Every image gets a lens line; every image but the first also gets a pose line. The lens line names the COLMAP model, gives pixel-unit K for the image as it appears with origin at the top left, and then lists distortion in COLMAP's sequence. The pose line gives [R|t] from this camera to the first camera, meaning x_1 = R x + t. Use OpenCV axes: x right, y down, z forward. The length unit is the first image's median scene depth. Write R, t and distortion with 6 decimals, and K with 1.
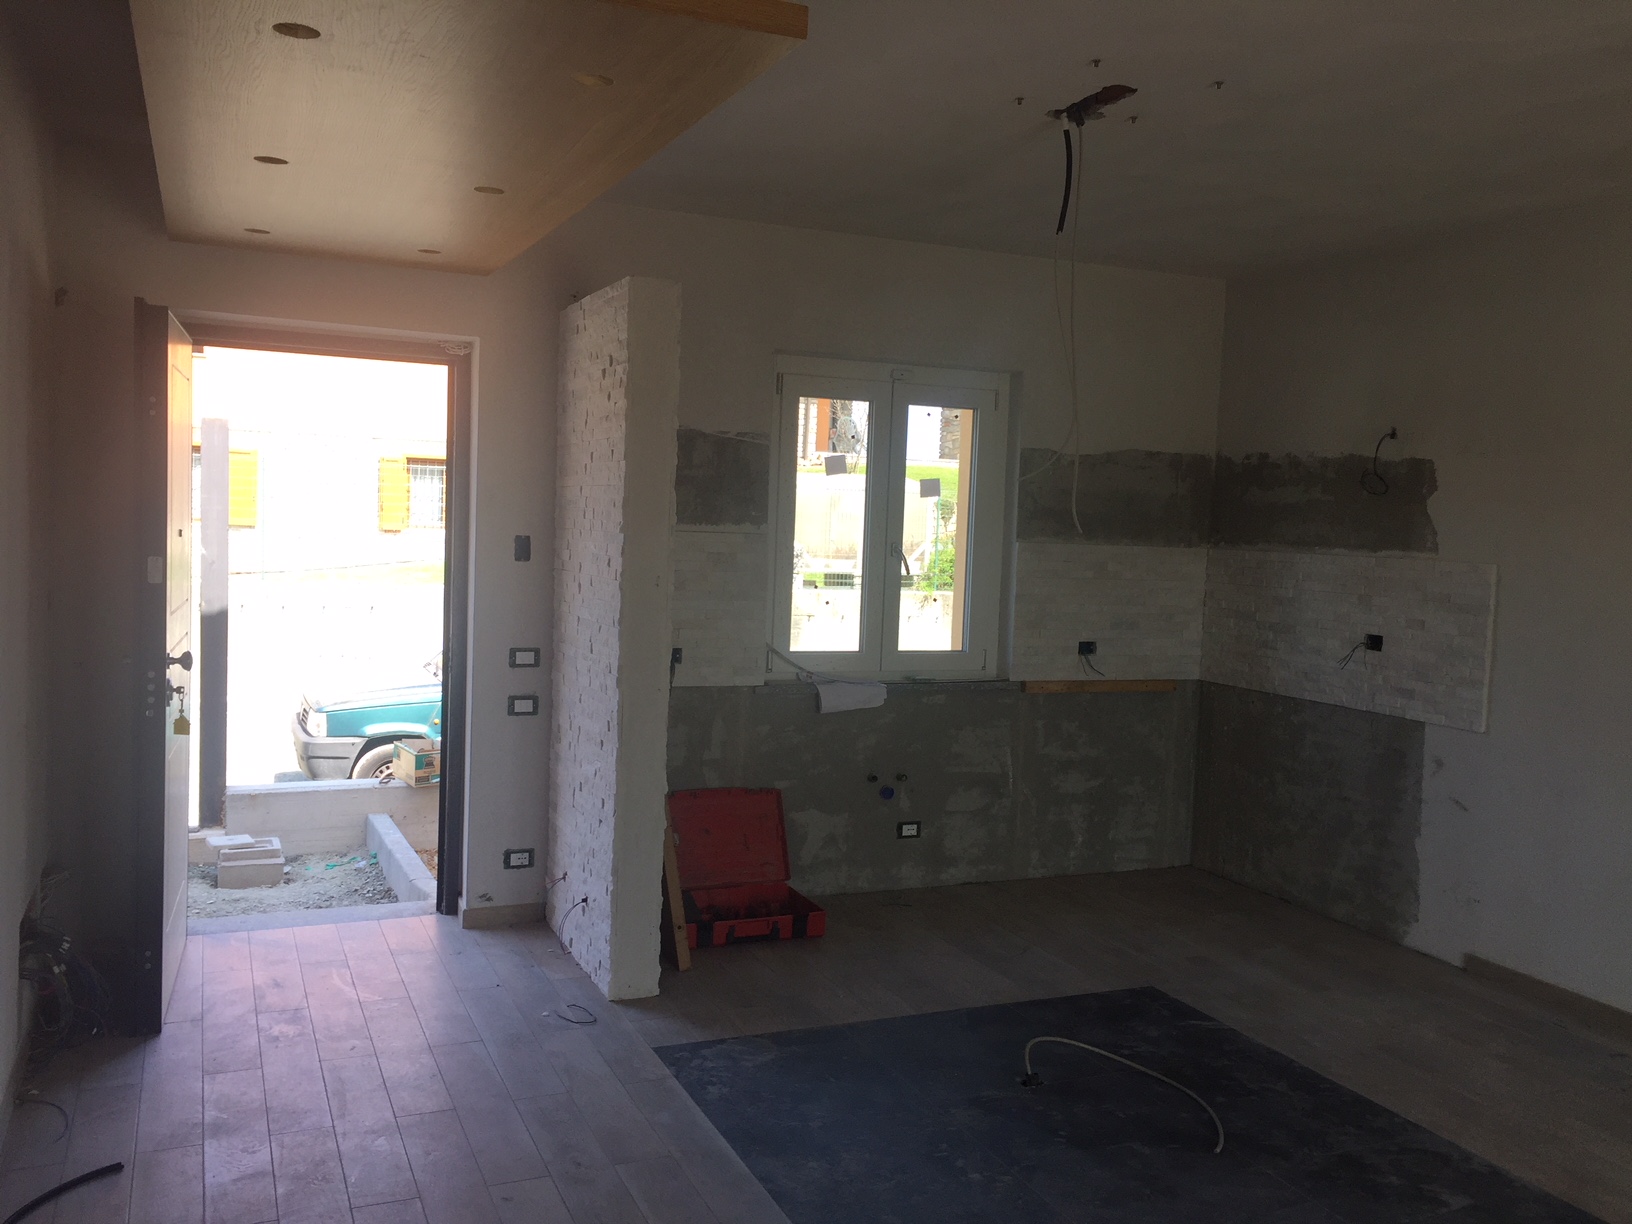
lens RADIAL K [[1402.1, 0, 811.3], [0, 1402.1, 598.7], [0, 0, 1]] dist [0.060783, -0.072823]
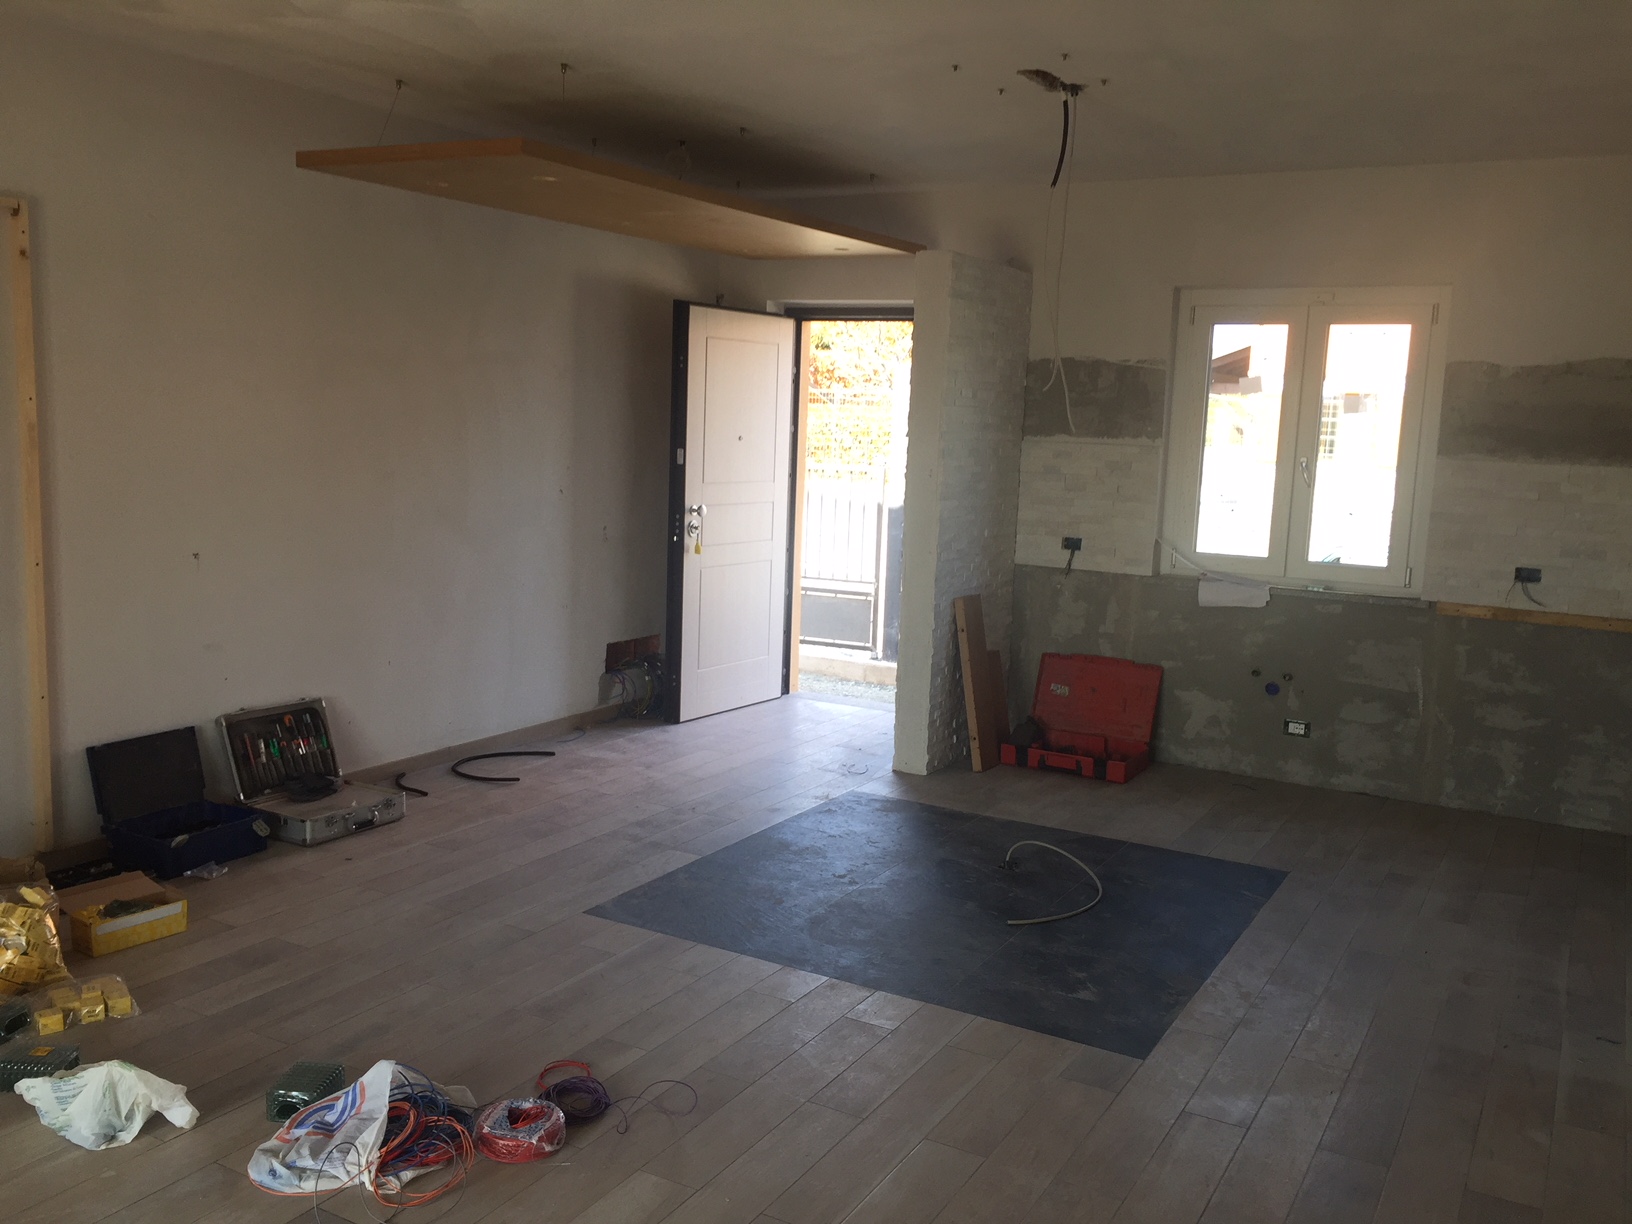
lens RADIAL K [[1402.1, 0, 811.3], [0, 1402.1, 598.7], [0, 0, 1]] dist [0.060783, -0.072823]
pose [[0.598183, 0.091548, -0.796113, 0.693206], [-0.062739, 0.995754, 0.067365, 0.018018], [0.798900, 0.009651, 0.601386, 0.063073]]
